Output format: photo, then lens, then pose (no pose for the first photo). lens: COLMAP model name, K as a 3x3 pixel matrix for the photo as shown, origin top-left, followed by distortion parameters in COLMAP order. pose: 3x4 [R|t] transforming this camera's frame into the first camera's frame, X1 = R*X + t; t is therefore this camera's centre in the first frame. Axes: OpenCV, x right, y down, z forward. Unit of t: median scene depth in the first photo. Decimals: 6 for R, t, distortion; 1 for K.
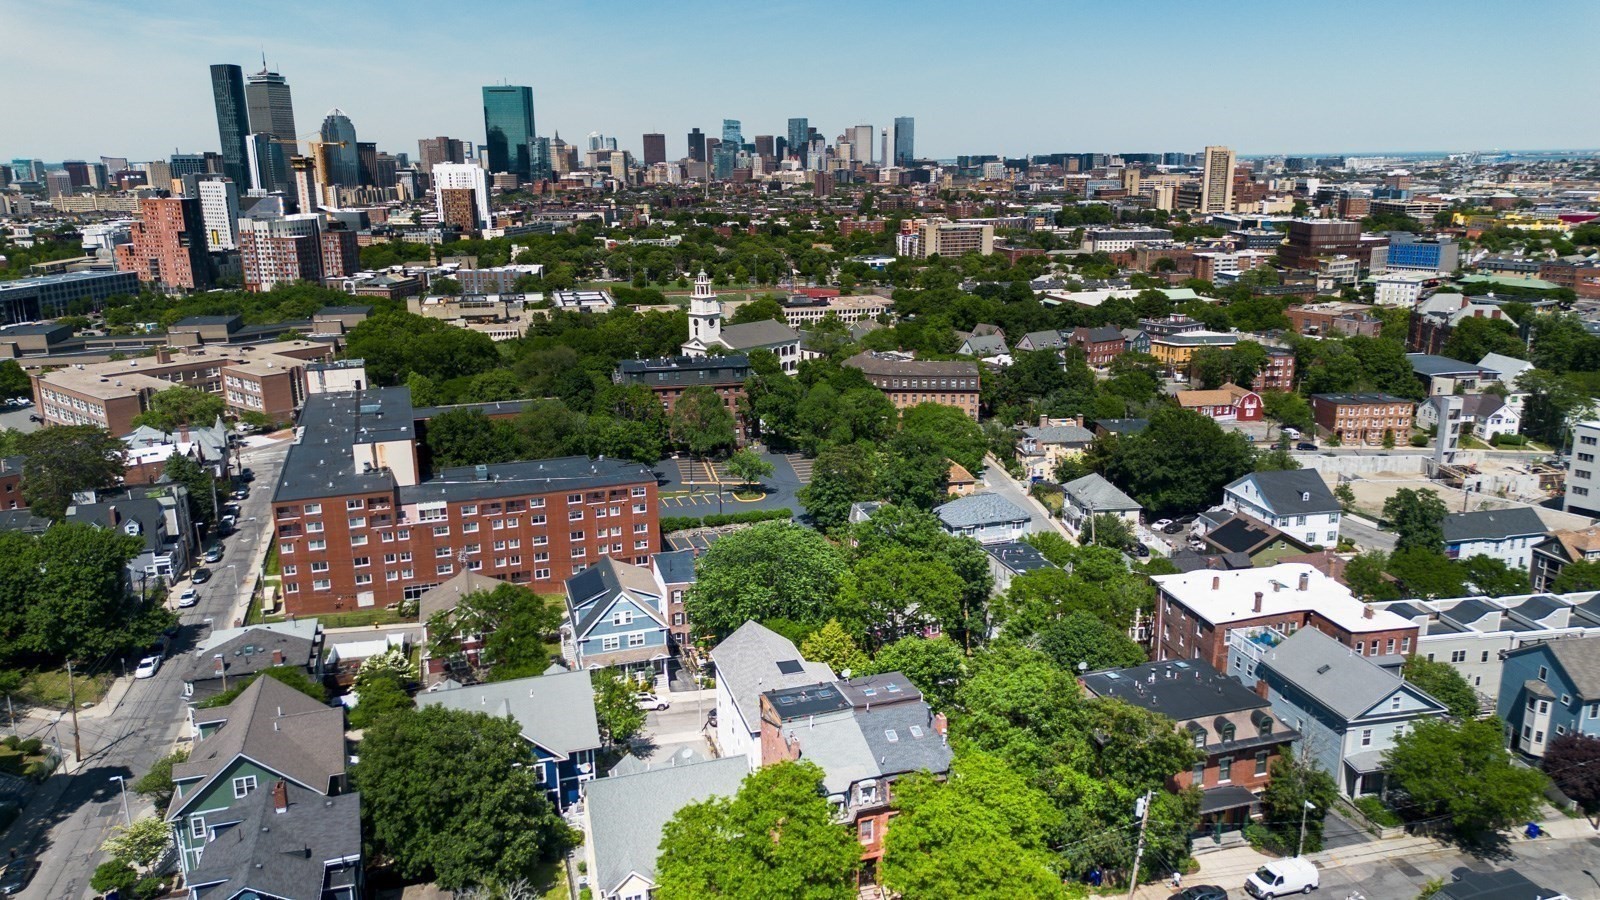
lens RADIAL K [[1162.4, 0, 800.0], [0, 1162.4, 450.0], [0, 0, 1]] dist [0.057574, -0.004221]
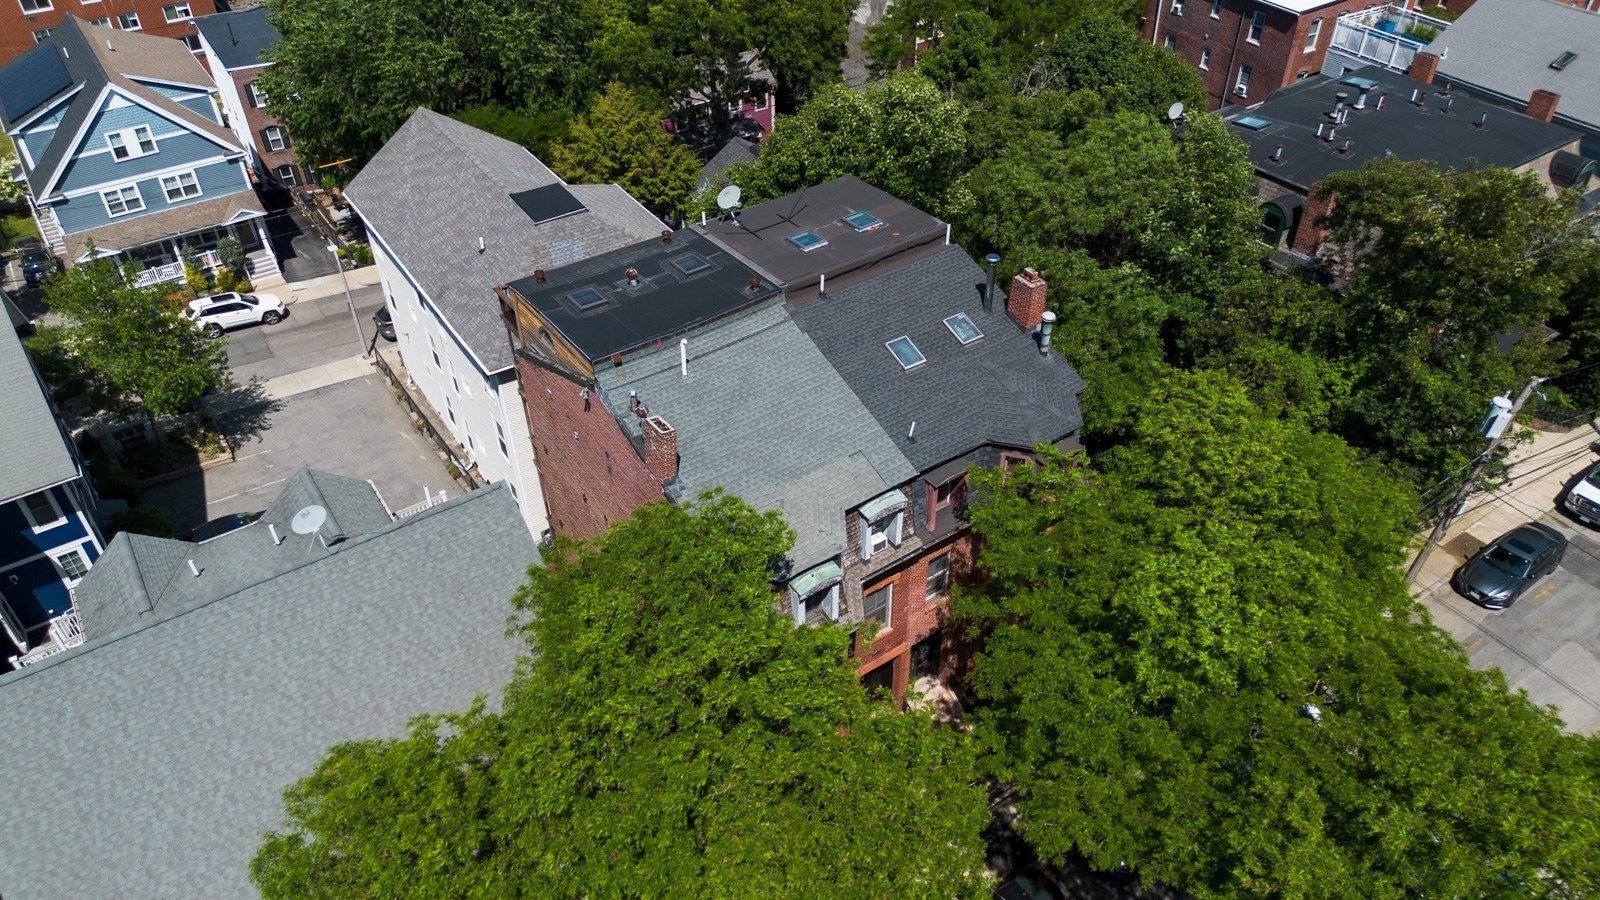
lens RADIAL K [[1162.4, 0, 800.0], [0, 1162.4, 450.0], [0, 0, 1]] dist [0.057574, -0.004221]
pose [[0.957454, -0.181384, 0.224459, -0.026376], [0.077443, 0.910751, 0.405629, 0.087118], [-0.278001, -0.370988, 0.886049, 0.476162]]
